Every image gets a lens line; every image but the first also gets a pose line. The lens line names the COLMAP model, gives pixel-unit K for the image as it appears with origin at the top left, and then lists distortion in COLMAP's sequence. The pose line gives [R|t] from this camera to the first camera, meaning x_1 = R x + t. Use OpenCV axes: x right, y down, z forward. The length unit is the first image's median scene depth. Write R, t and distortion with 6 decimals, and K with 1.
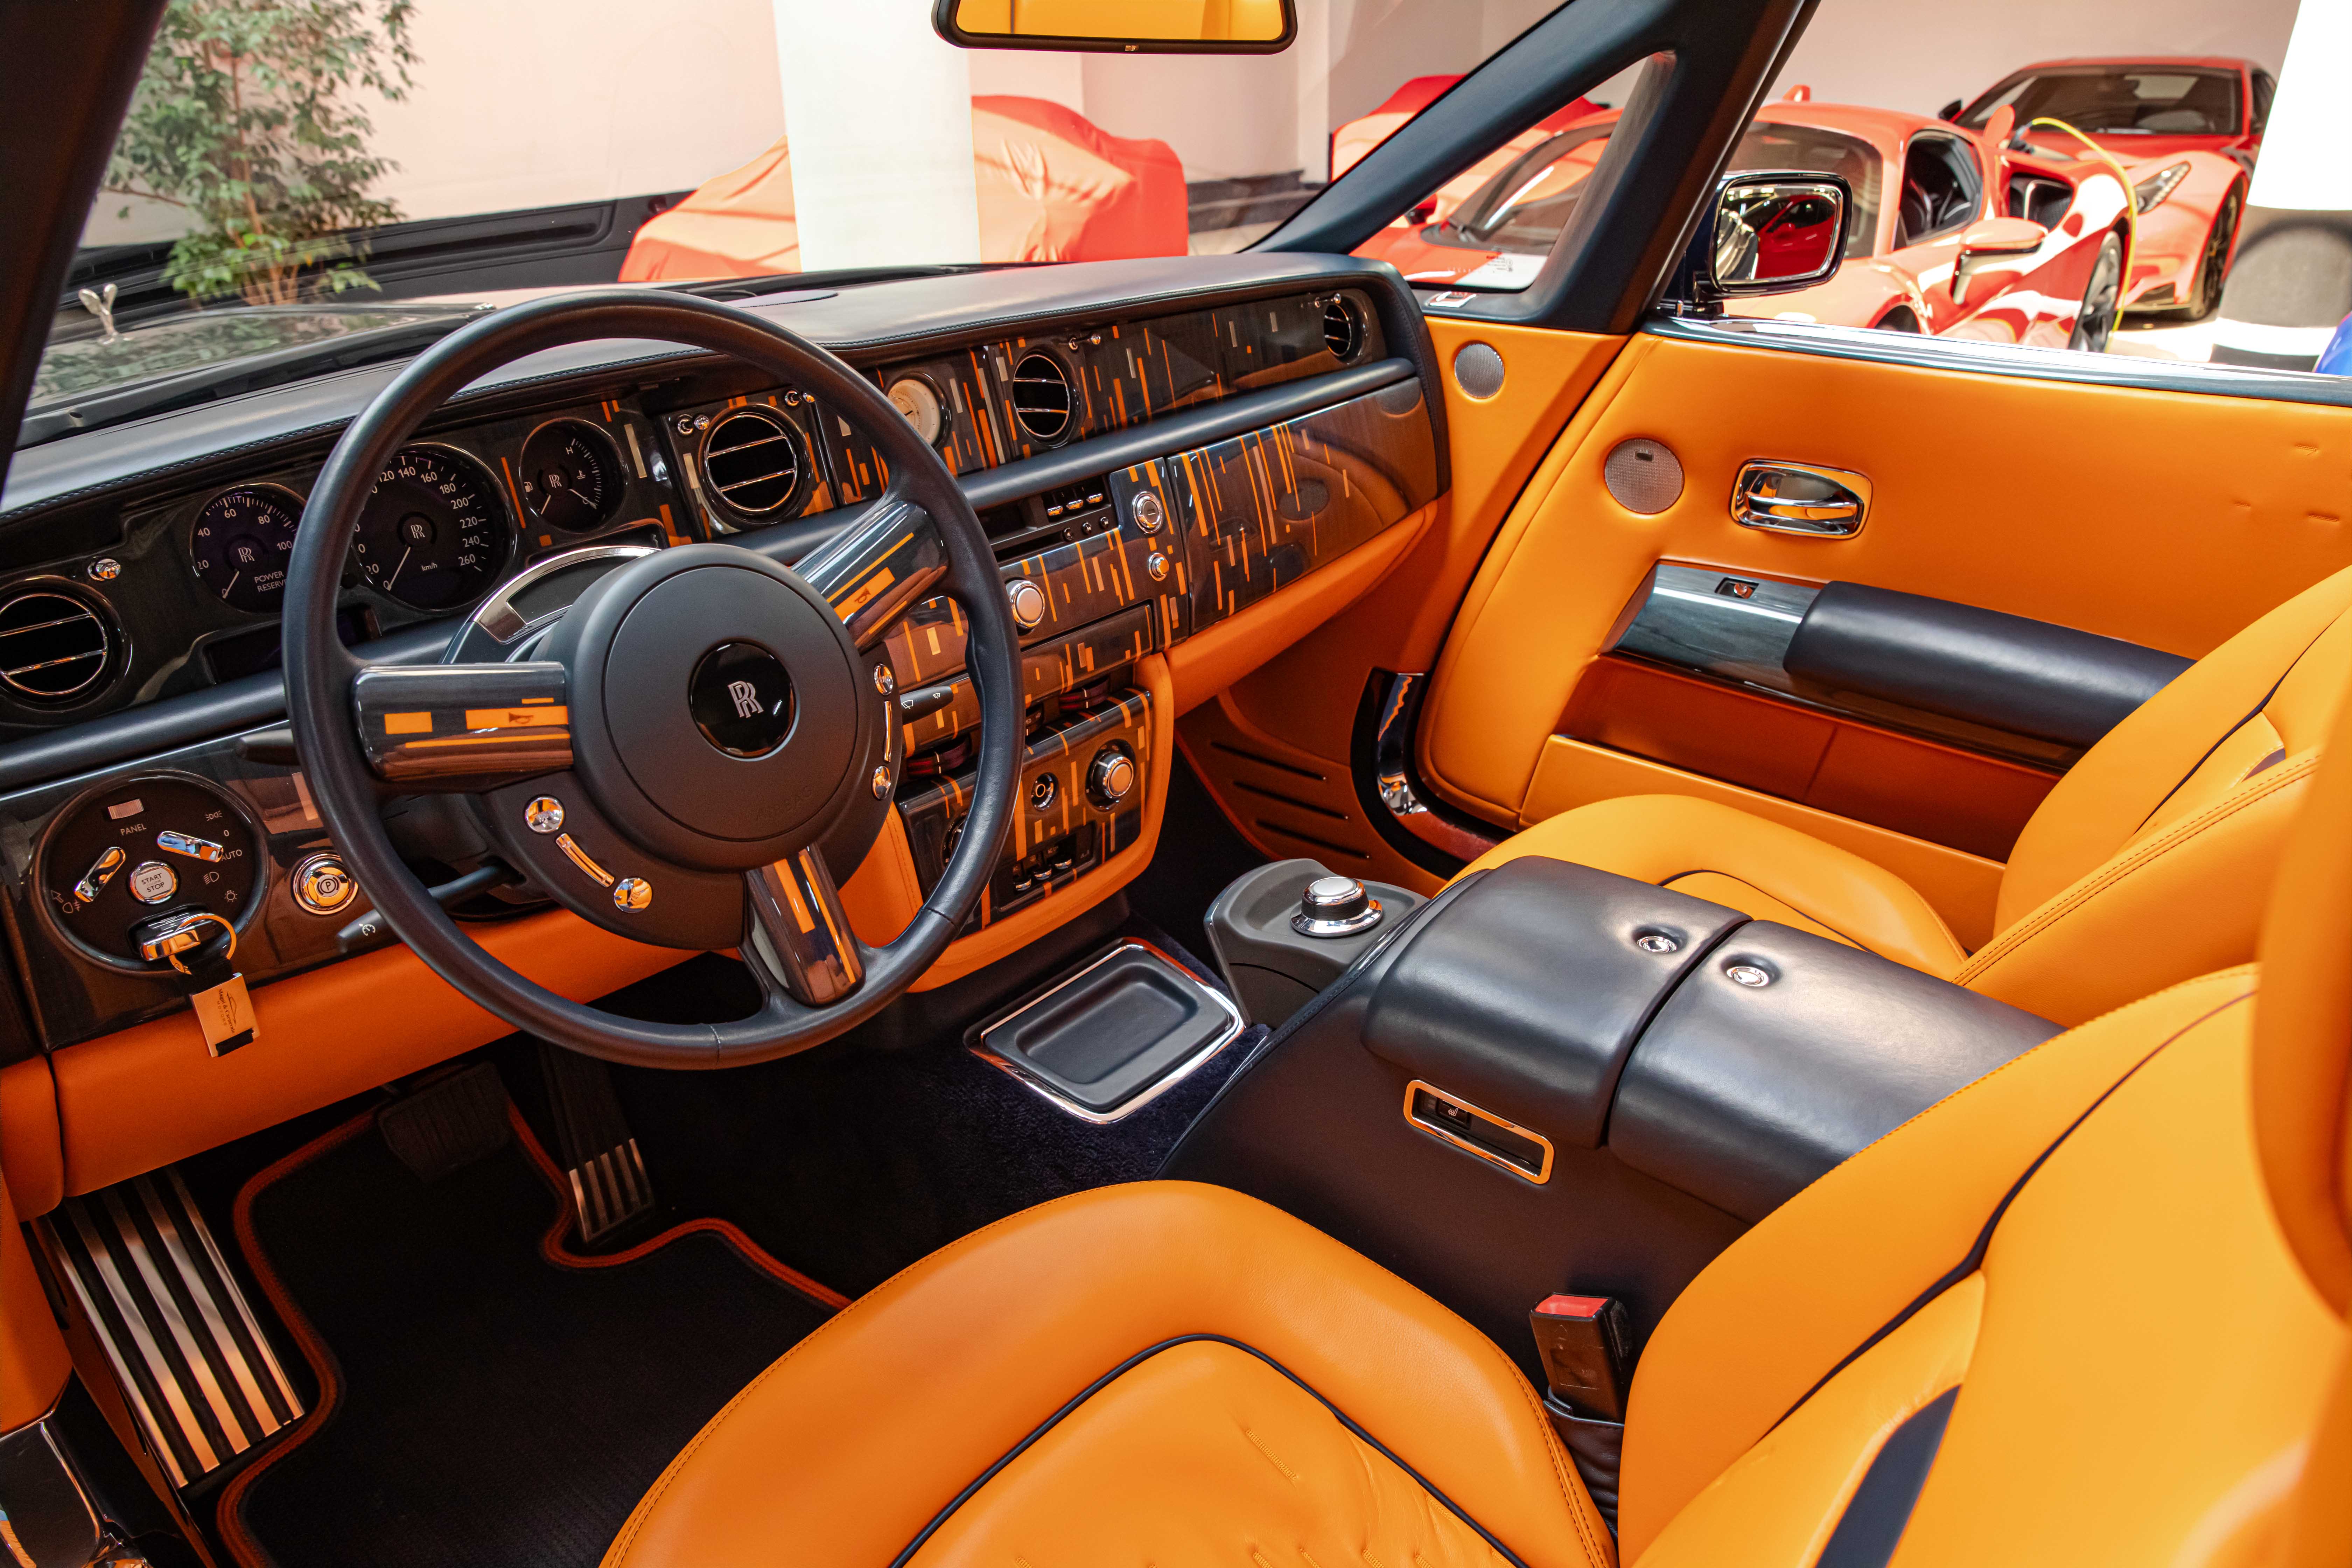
lens RADIAL K [[1607.6, 0, 1212.5], [0, 1607.6, 782.6], [0, 0, 1]] dist [-0.141964, 0.103447]
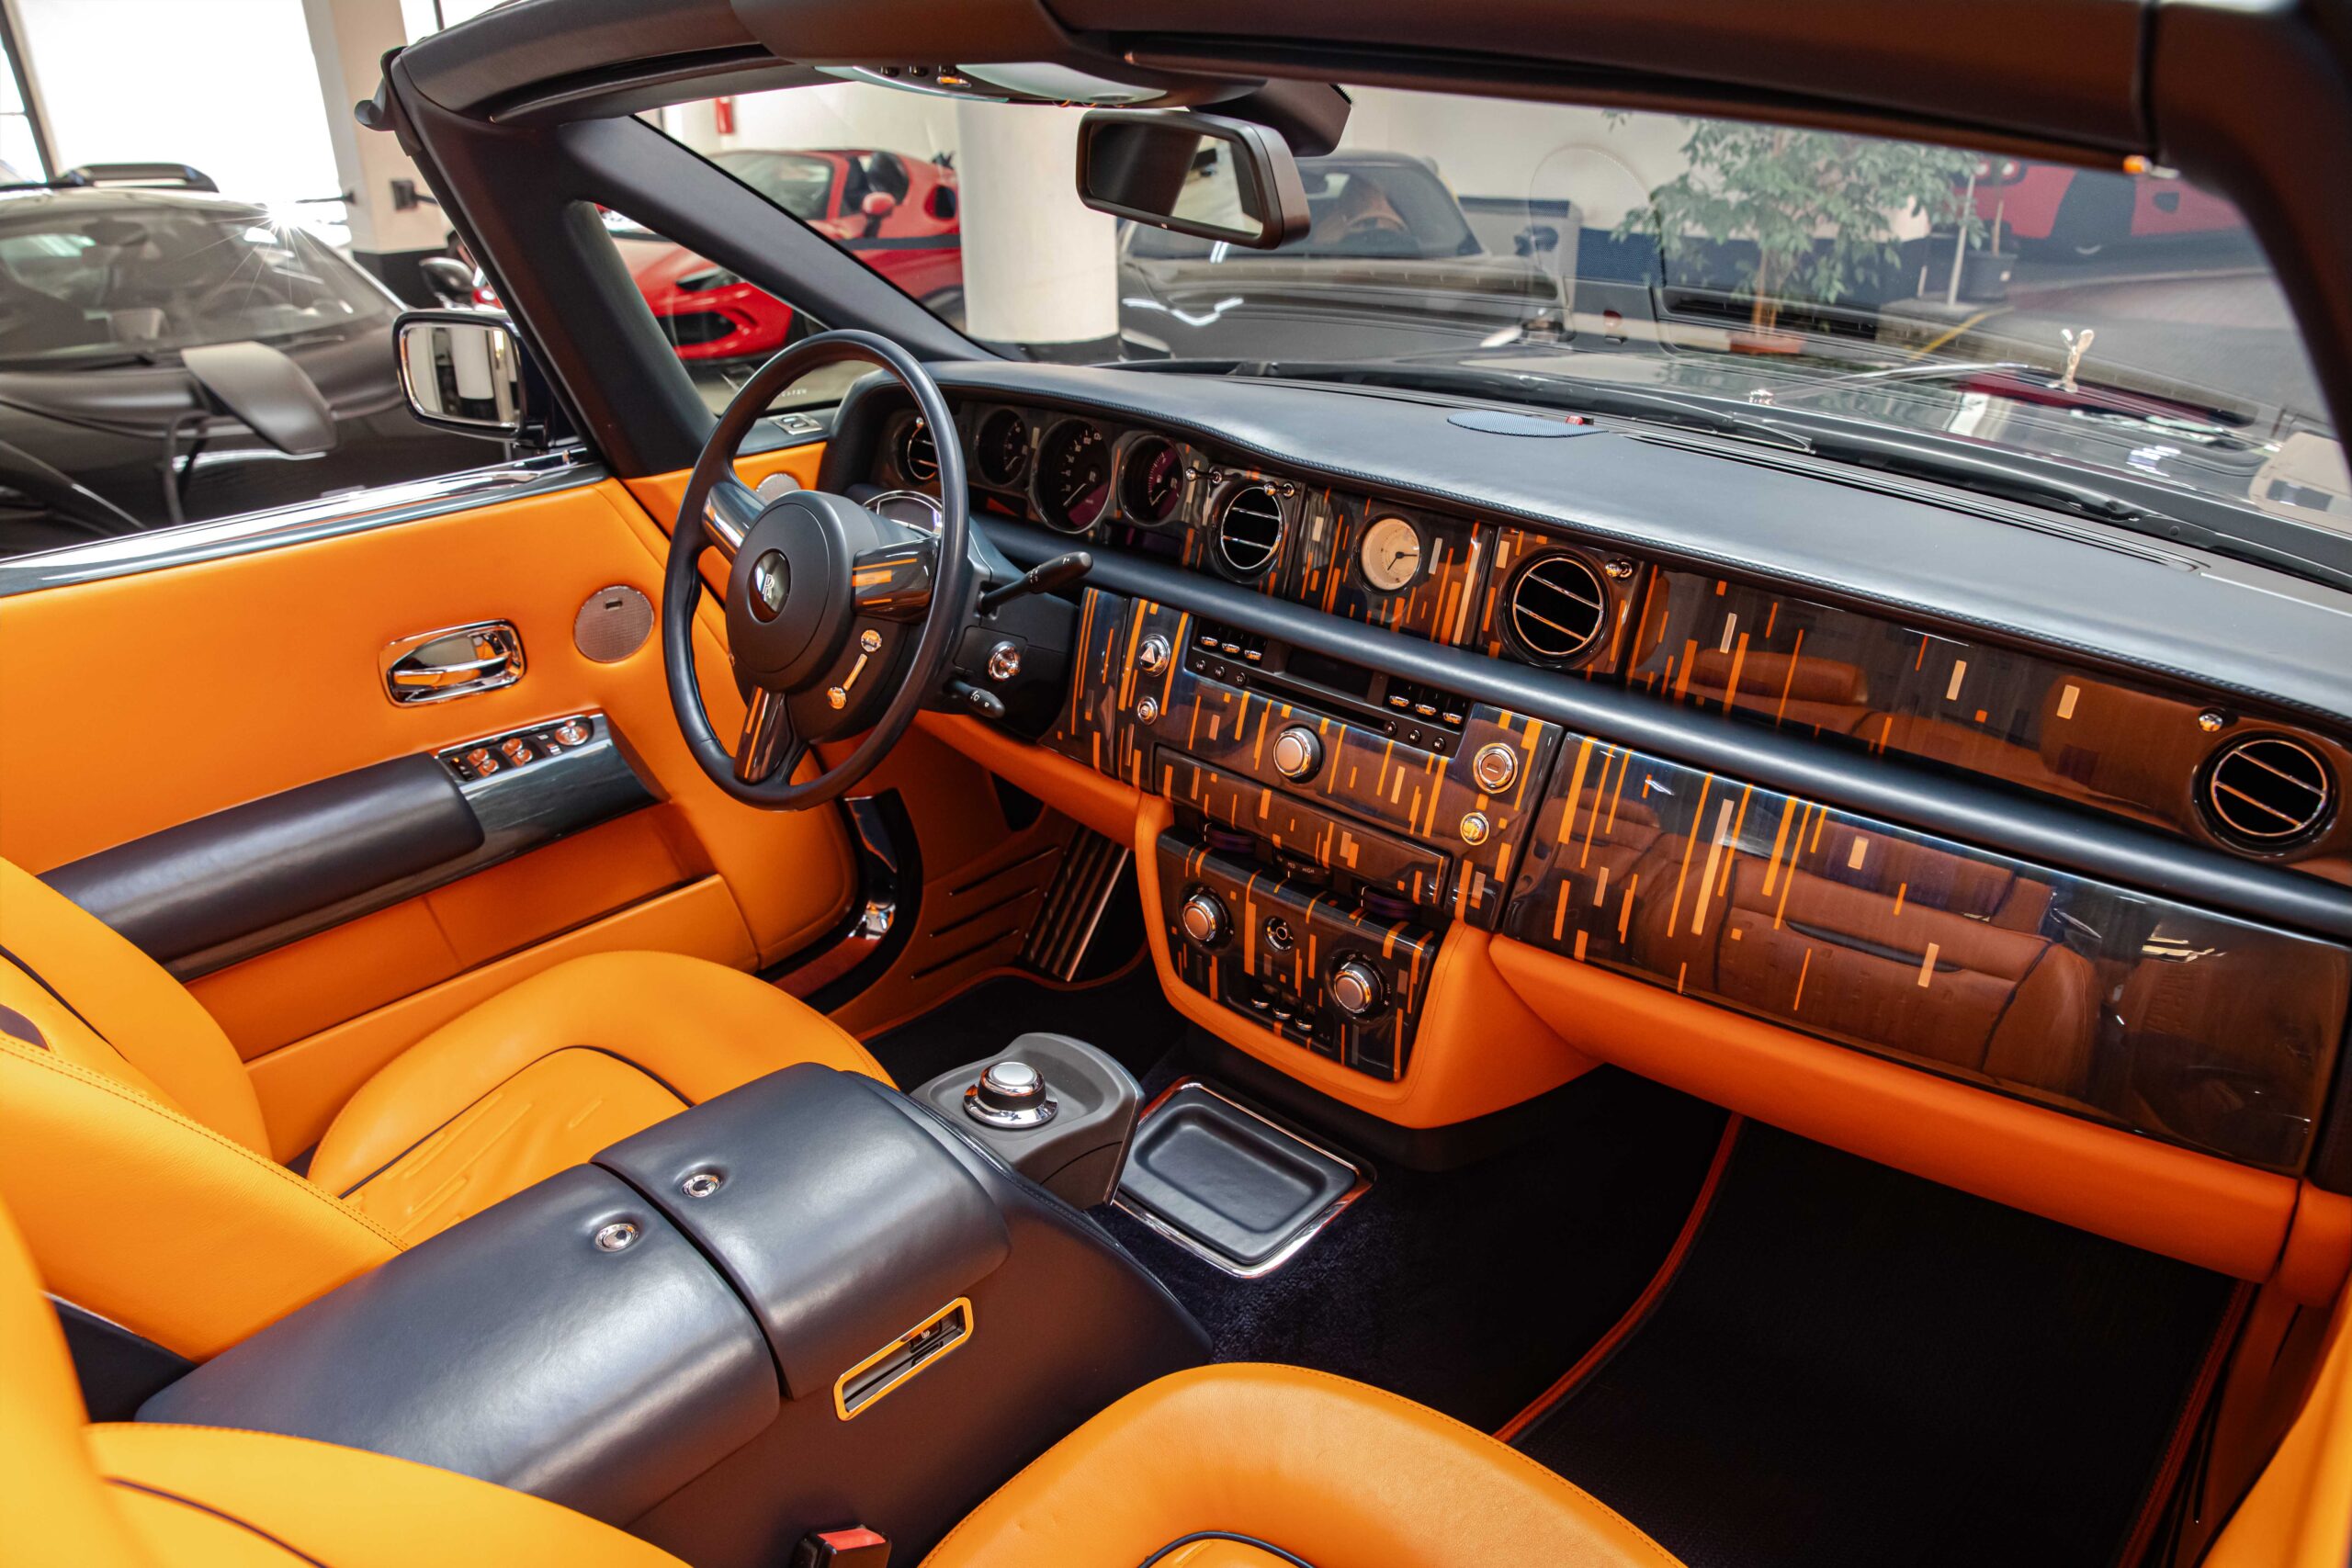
lens RADIAL K [[1607.4, 0, 1212.5], [0, 1607.4, 782.6], [0, 0, 1]] dist [-0.141964, 0.103447]
pose [[-0.069618, 0.418516, -0.905537, 1.103756], [-0.423659, 0.809408, 0.406659, -0.665767], [0.903143, 0.411950, 0.120958, 1.165691]]
